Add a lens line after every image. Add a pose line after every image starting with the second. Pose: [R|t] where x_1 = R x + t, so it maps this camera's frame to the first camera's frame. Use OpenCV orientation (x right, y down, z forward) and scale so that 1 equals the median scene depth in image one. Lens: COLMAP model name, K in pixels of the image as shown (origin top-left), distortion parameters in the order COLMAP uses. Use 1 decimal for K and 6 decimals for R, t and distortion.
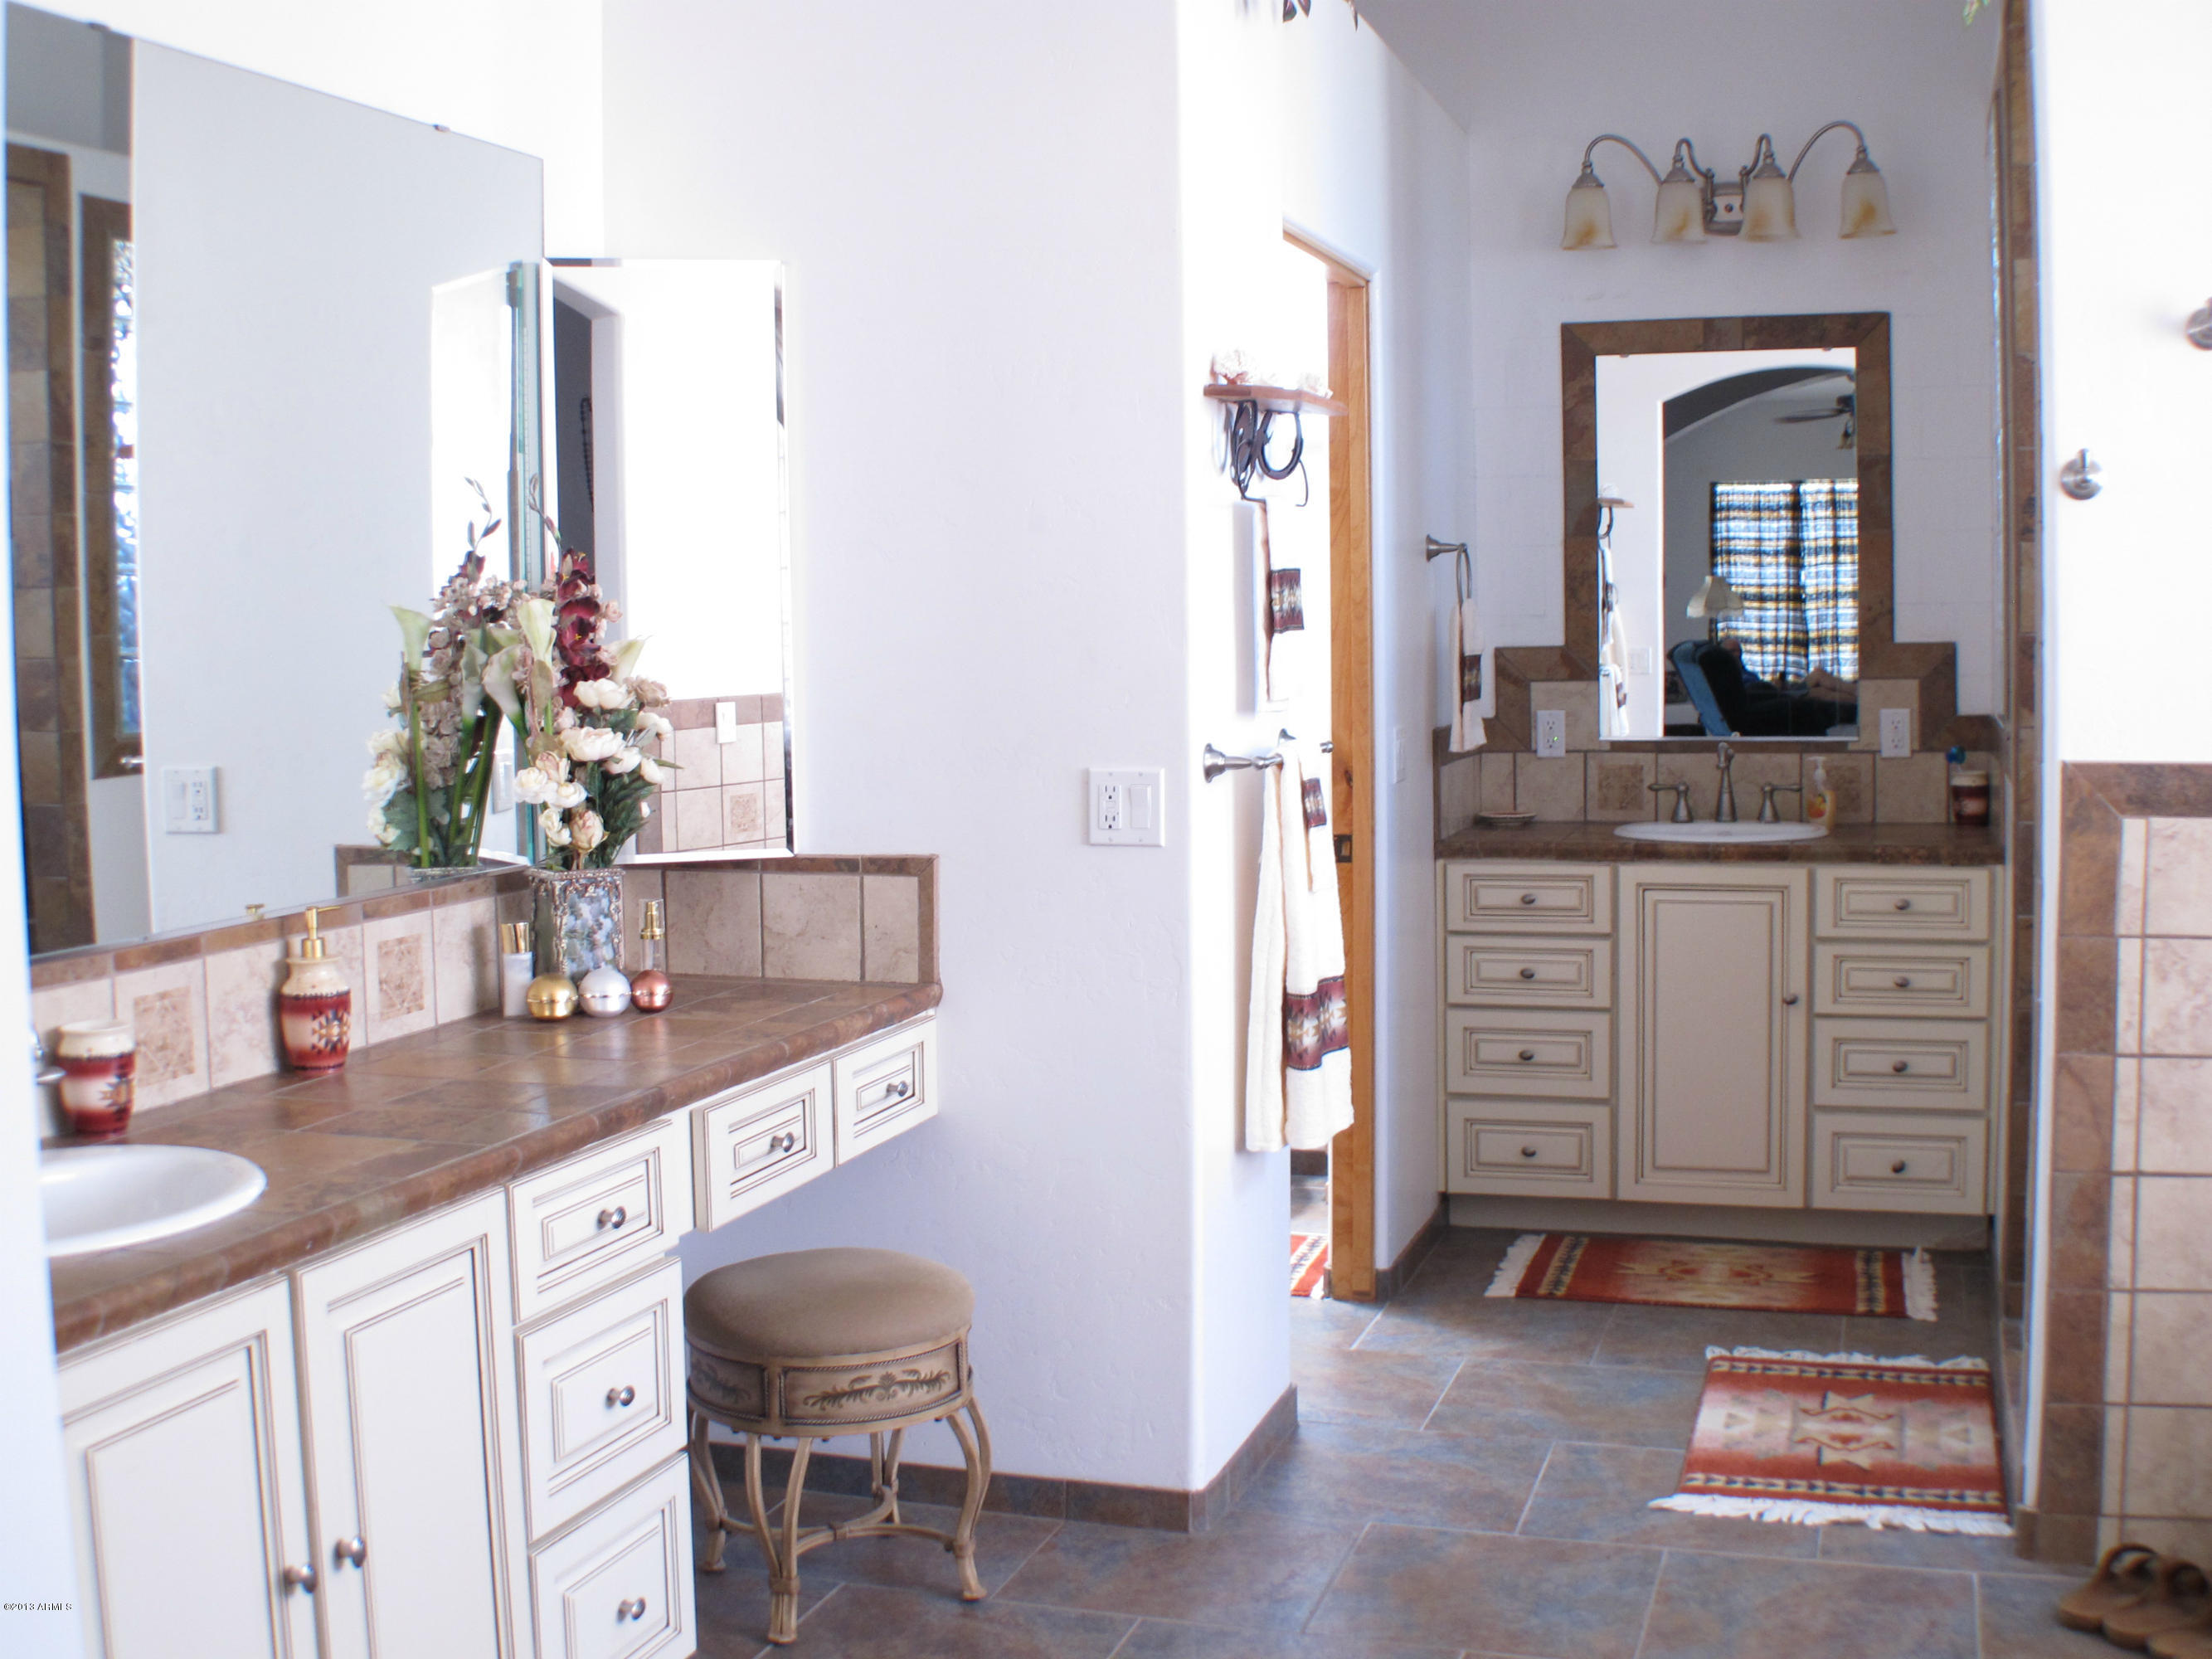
lens RADIAL K [[2489.5, 0, 1106.0], [0, 2489.5, 829.5], [0, 0, 1]] dist [-0.183559, 0.053547]
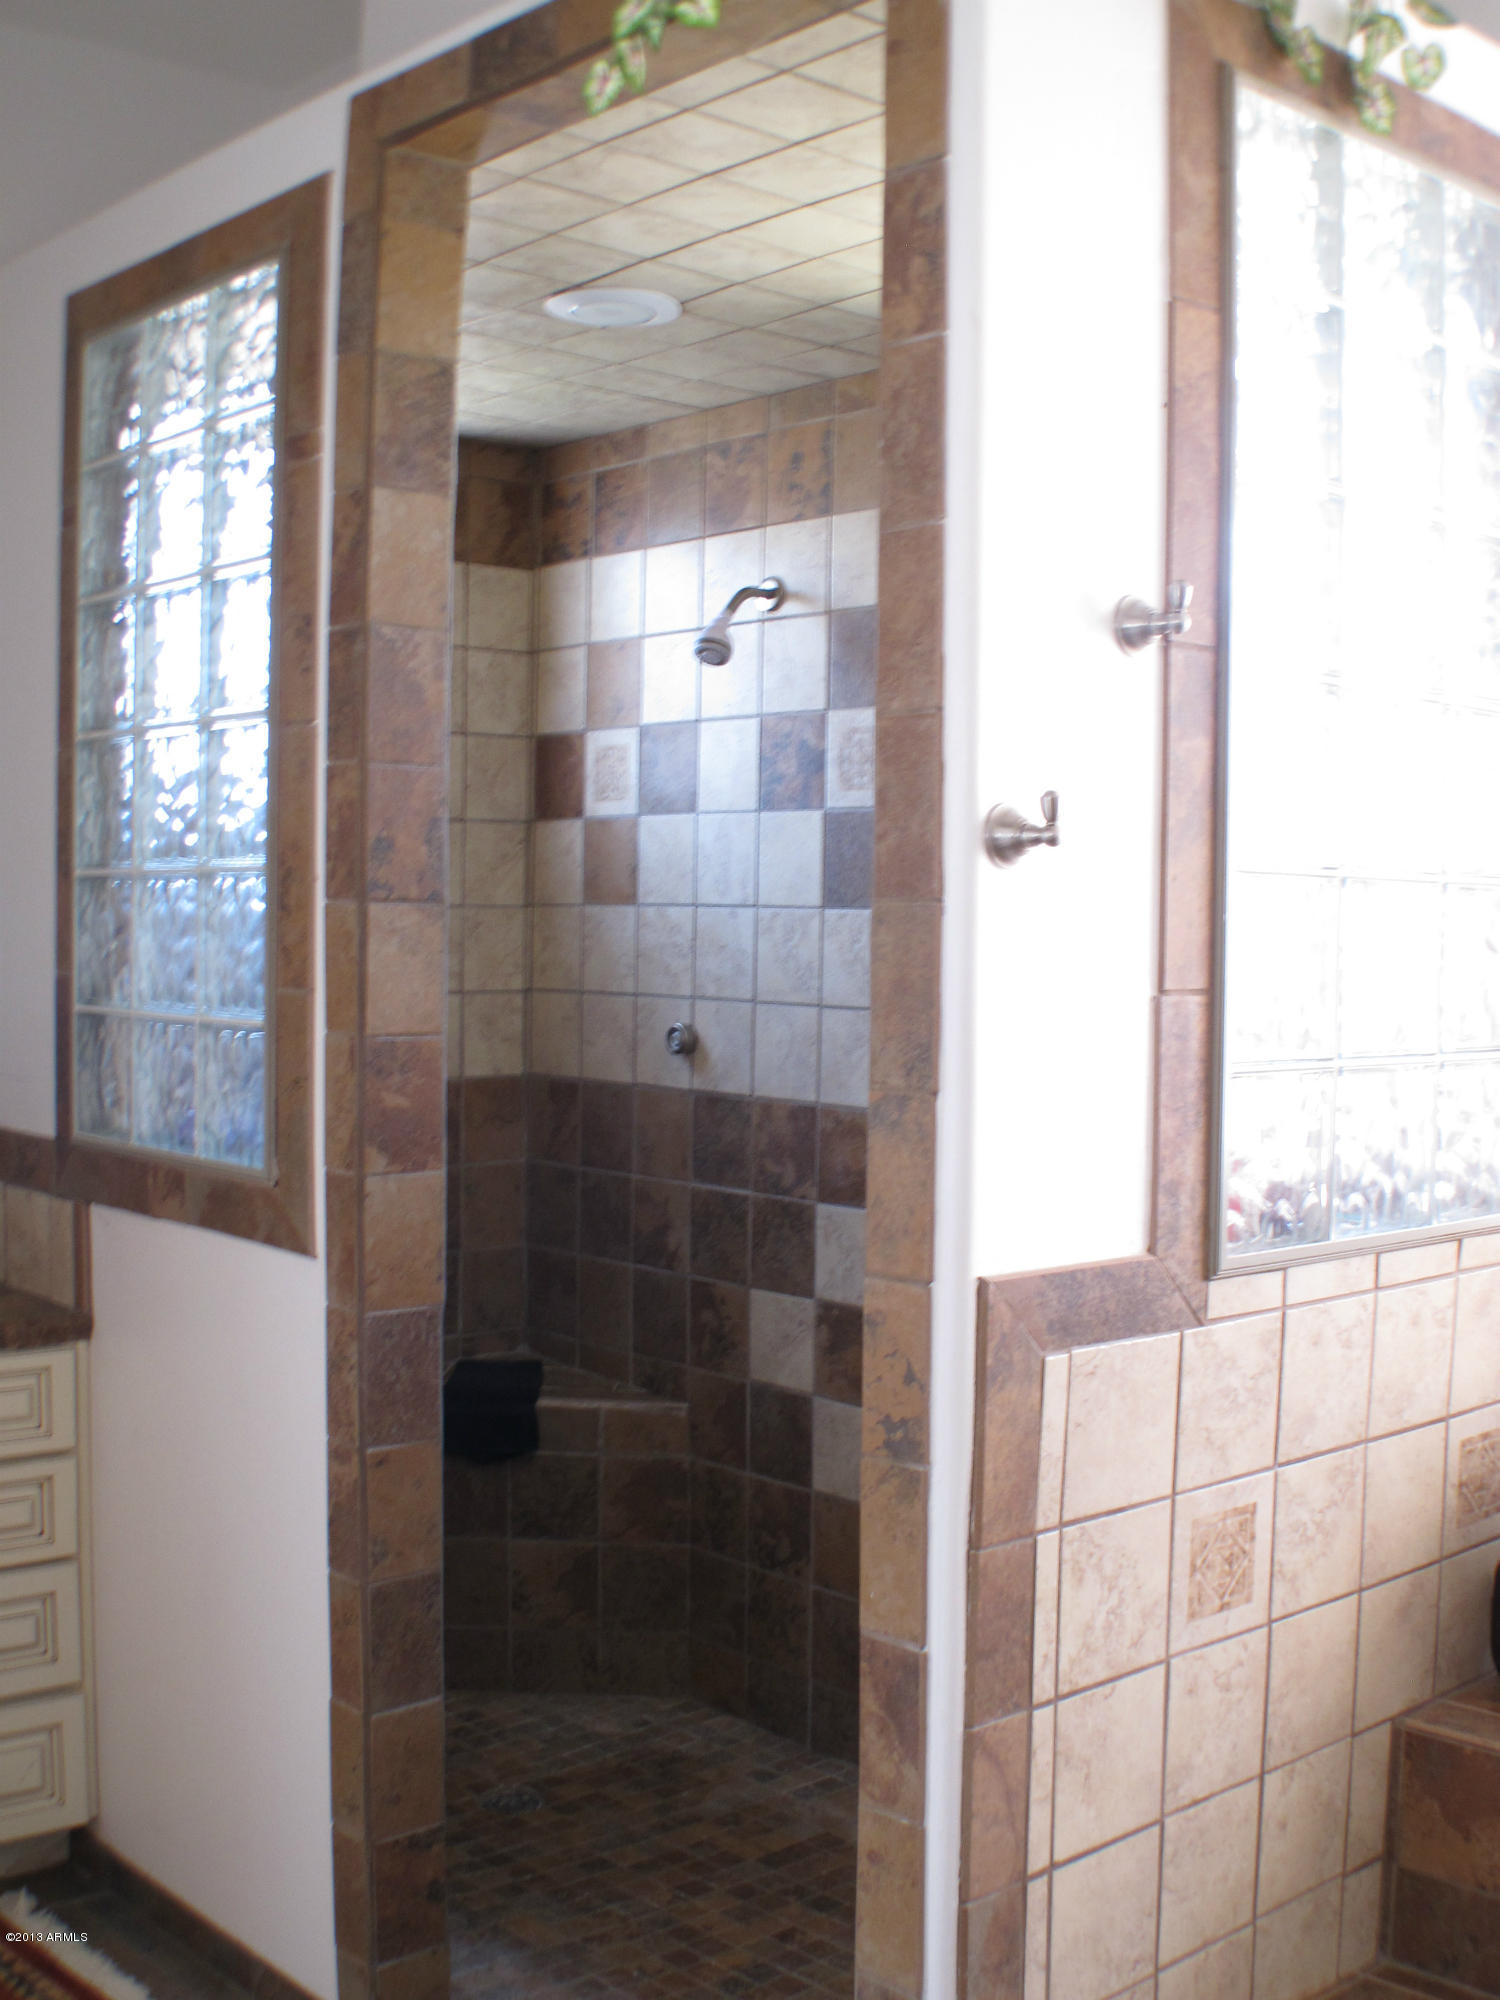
lens RADIAL K [[2250.7, 0, 750.0], [0, 2250.7, 1000.0], [0, 0, 1]] dist [-0.183559, 0.053547]
pose [[0.496012, -0.008048, 0.868278, -0.142832], [0.052834, 0.998384, -0.020928, -0.091919], [-0.866707, 0.056255, 0.495636, 0.757714]]
